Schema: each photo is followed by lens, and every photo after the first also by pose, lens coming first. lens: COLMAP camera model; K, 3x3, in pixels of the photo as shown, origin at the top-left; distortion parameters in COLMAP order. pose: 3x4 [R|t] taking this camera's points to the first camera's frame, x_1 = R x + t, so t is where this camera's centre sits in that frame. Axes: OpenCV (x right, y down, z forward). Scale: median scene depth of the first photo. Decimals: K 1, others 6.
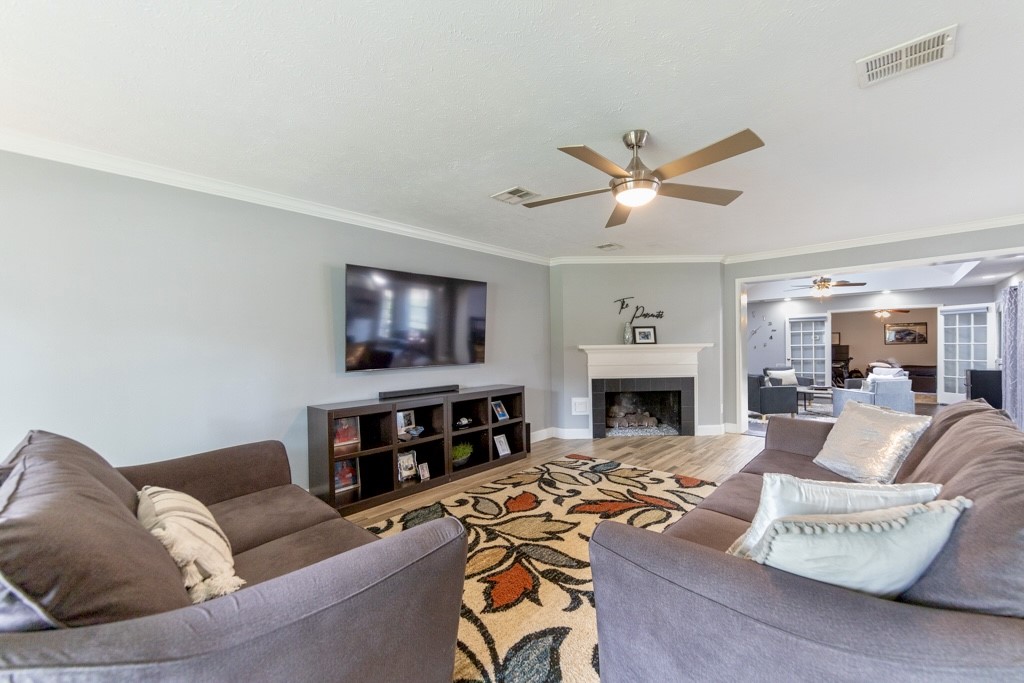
lens RADIAL K [[410.8, 0, 512.0], [0, 410.8, 341.5], [0, 0, 1]] dist [-0.000152, -0.000032]
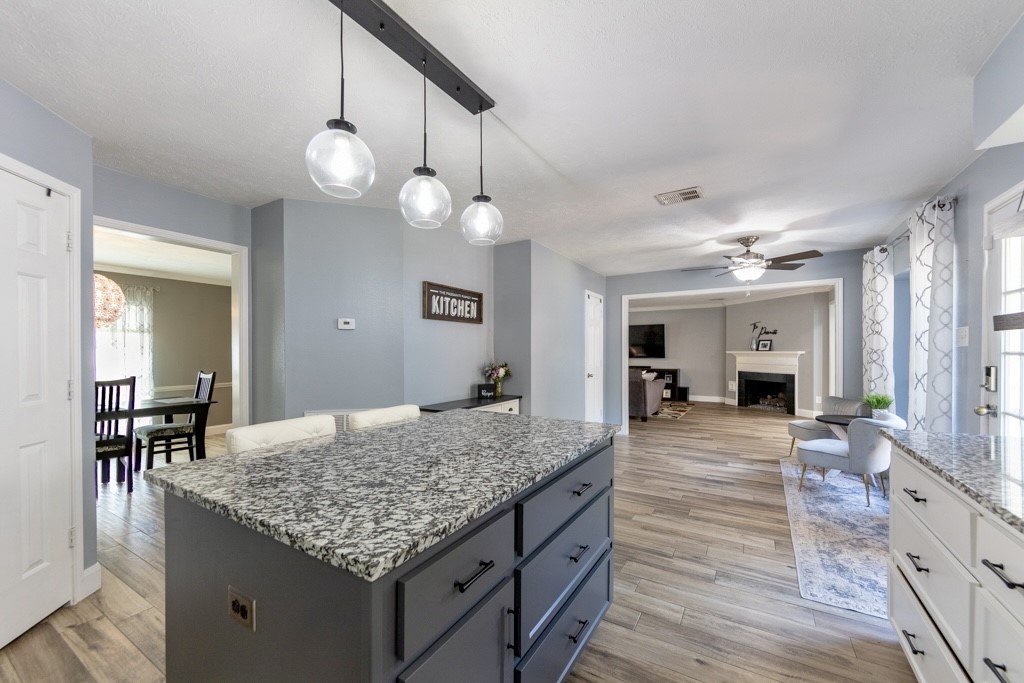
lens RADIAL K [[396.2, 0, 512.2], [0, 396.2, 348.6], [0, 0, 1]] dist [-0.001788, -0.000086]
pose [[0.228246, 0.007309, -0.973576, 1.575176], [0.008585, 0.999918, 0.009520, -0.026176], [0.973566, -0.010531, 0.228165, -0.288748]]
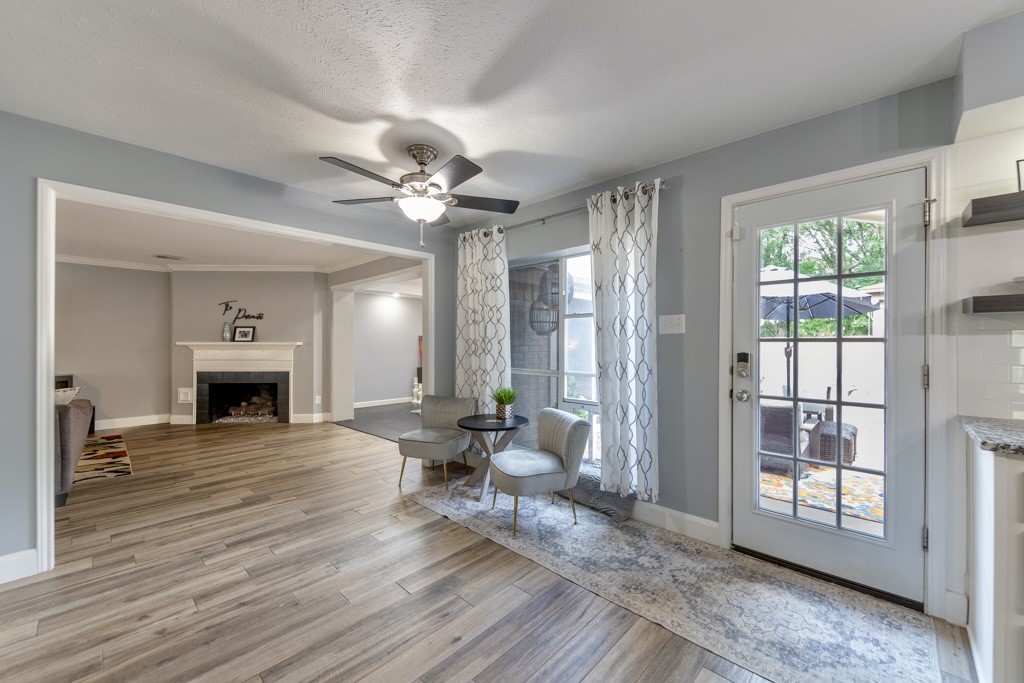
lens RADIAL K [[410.8, 0, 512.0], [0, 410.8, 341.5], [0, 0, 1]] dist [-0.000152, -0.000032]
pose [[0.999815, 0.012715, 0.014455, 1.047332], [-0.012781, 0.999908, 0.004465, -0.009321], [-0.014397, -0.004649, 0.999886, -0.152122]]
